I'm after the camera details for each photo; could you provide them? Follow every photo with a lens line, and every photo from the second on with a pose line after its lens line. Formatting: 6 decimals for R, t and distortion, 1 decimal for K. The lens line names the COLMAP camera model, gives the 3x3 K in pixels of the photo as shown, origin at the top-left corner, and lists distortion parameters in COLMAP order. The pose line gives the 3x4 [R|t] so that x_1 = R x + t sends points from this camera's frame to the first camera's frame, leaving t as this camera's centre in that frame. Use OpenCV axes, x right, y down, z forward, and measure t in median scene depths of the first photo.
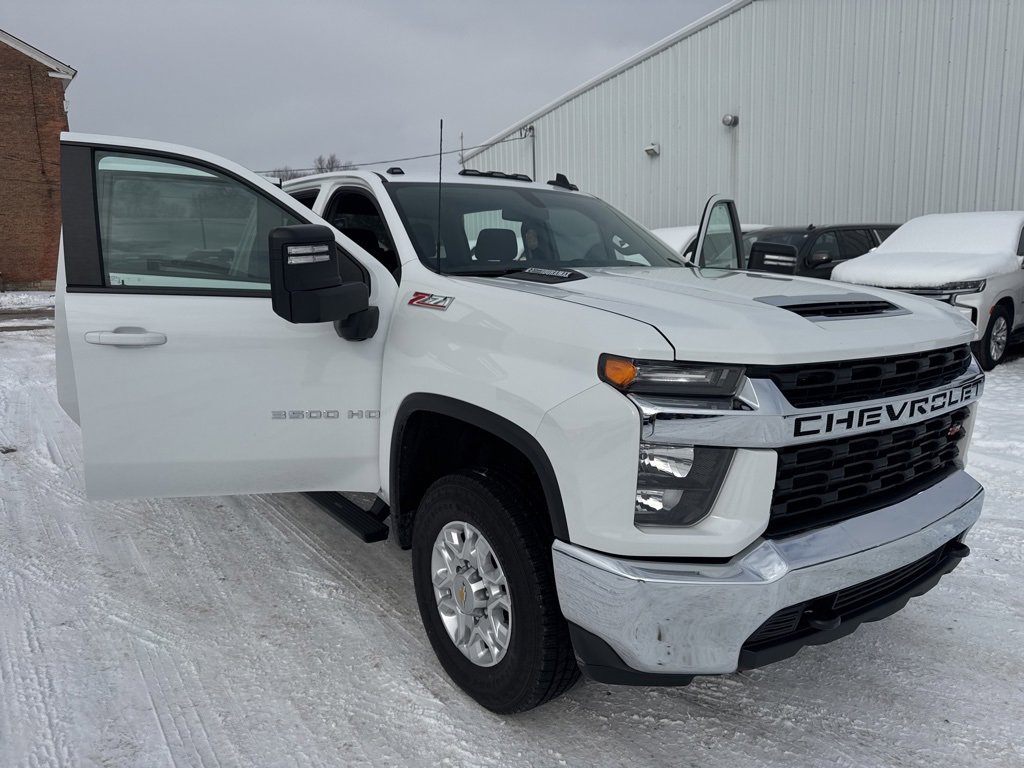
lens RADIAL K [[721.9, 0, 506.7], [0, 721.9, 383.0], [0, 0, 1]] dist [0.038622, -0.044275]
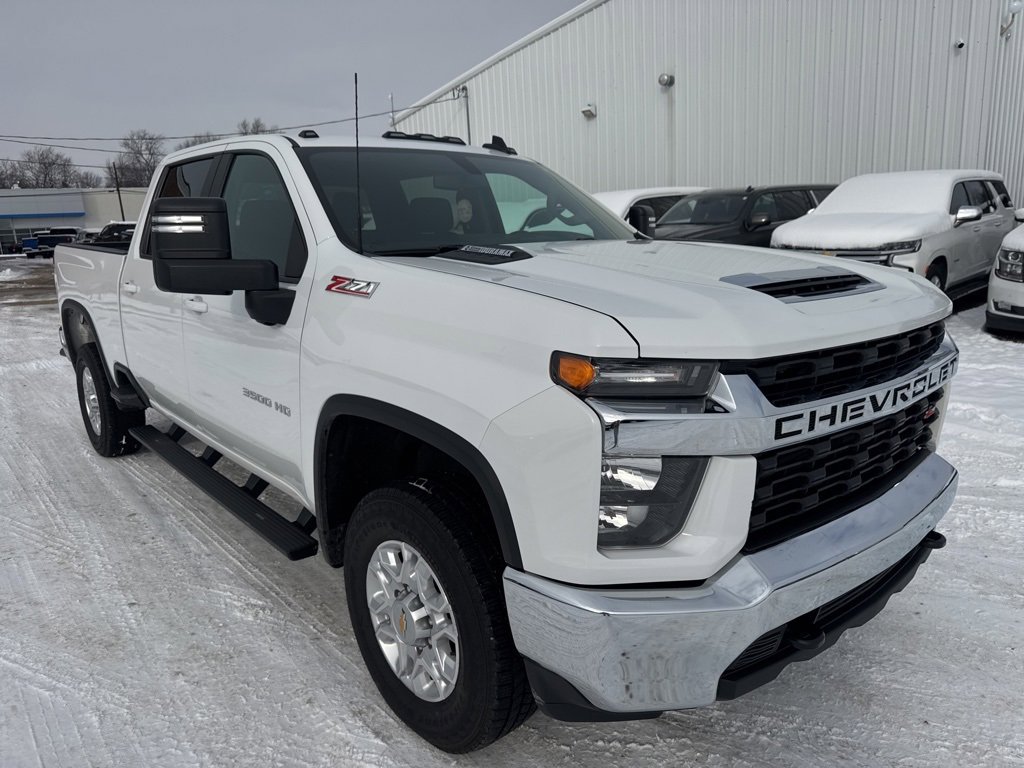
lens RADIAL K [[721.9, 0, 512.4], [0, 721.9, 388.8], [0, 0, 1]] dist [0.038622, -0.044275]
pose [[0.995696, -0.038618, 0.084252, 0.007927], [0.034074, 0.997920, 0.054724, -0.032826], [-0.086191, -0.051618, 0.994941, 0.118257]]
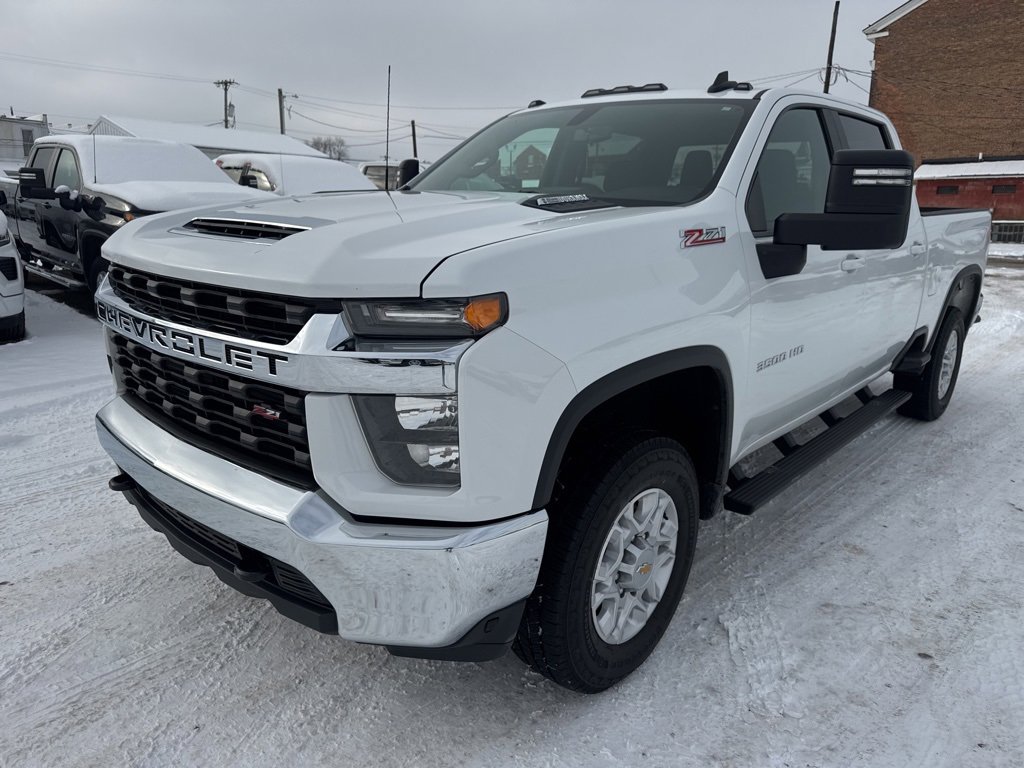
lens RADIAL K [[721.9, 0, 505.9], [0, 721.9, 382.9], [0, 0, 1]] dist [0.038622, -0.044275]
pose [[0.200526, 0.244978, -0.948565, 1.264237], [-0.183997, 0.960419, 0.209143, -0.148339], [0.962255, 0.132594, 0.237664, 1.001751]]
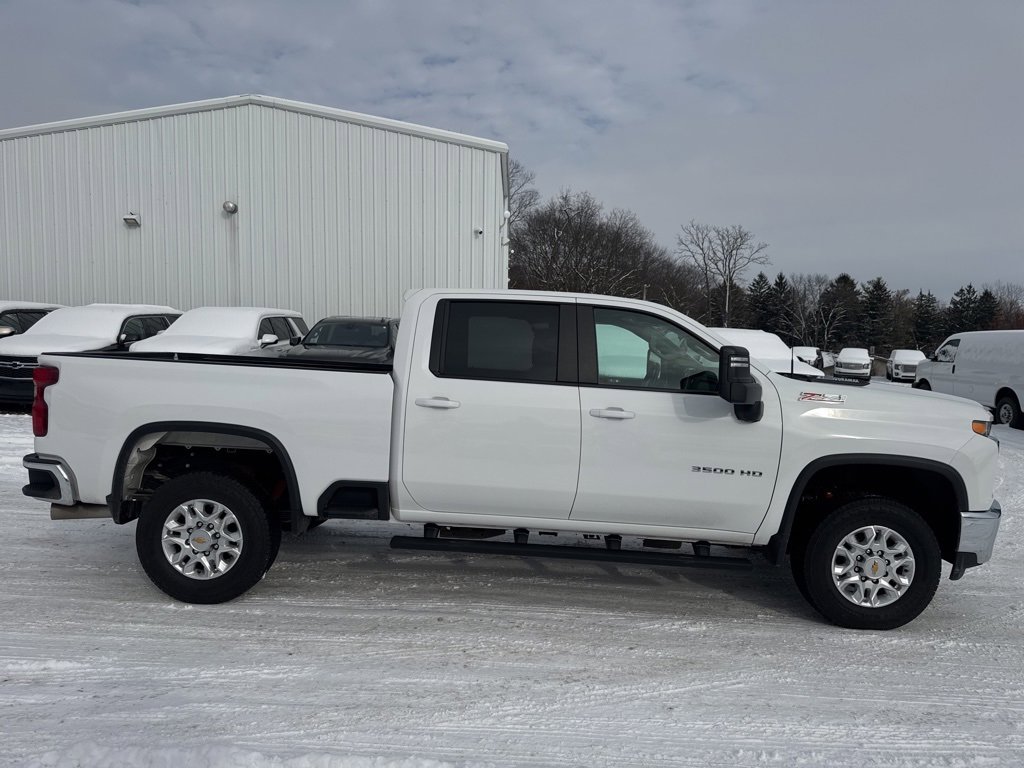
lens RADIAL K [[721.9, 0, 506.0], [0, 721.9, 378.2], [0, 0, 1]] dist [0.038622, -0.044275]
pose [[0.608802, -0.013413, 0.793209, -1.838299], [0.097416, 0.993554, -0.057968, -0.128214], [-0.787318, 0.112563, 0.606184, 0.567542]]
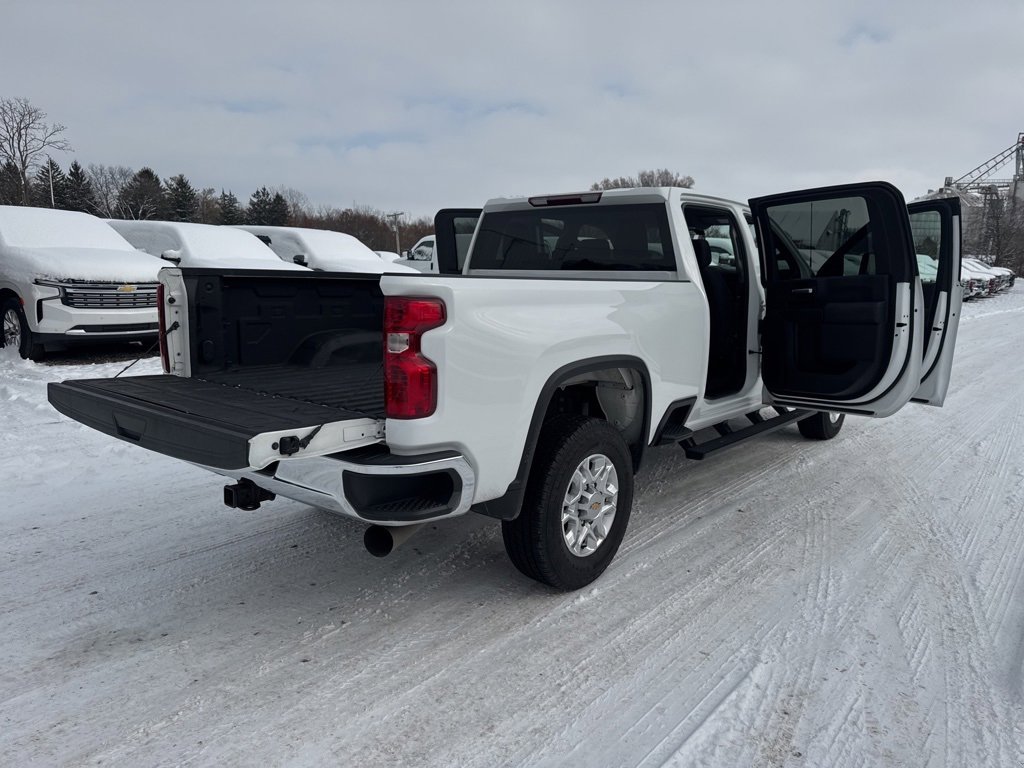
lens RADIAL K [[721.9, 0, 511.0], [0, 721.9, 391.8], [0, 0, 1]] dist [0.038622, -0.044275]
pose [[-0.254032, -0.171629, 0.951846, -2.109331], [0.146198, 0.966008, 0.213201, -0.421074], [-0.956083, 0.193318, -0.220305, 2.542436]]
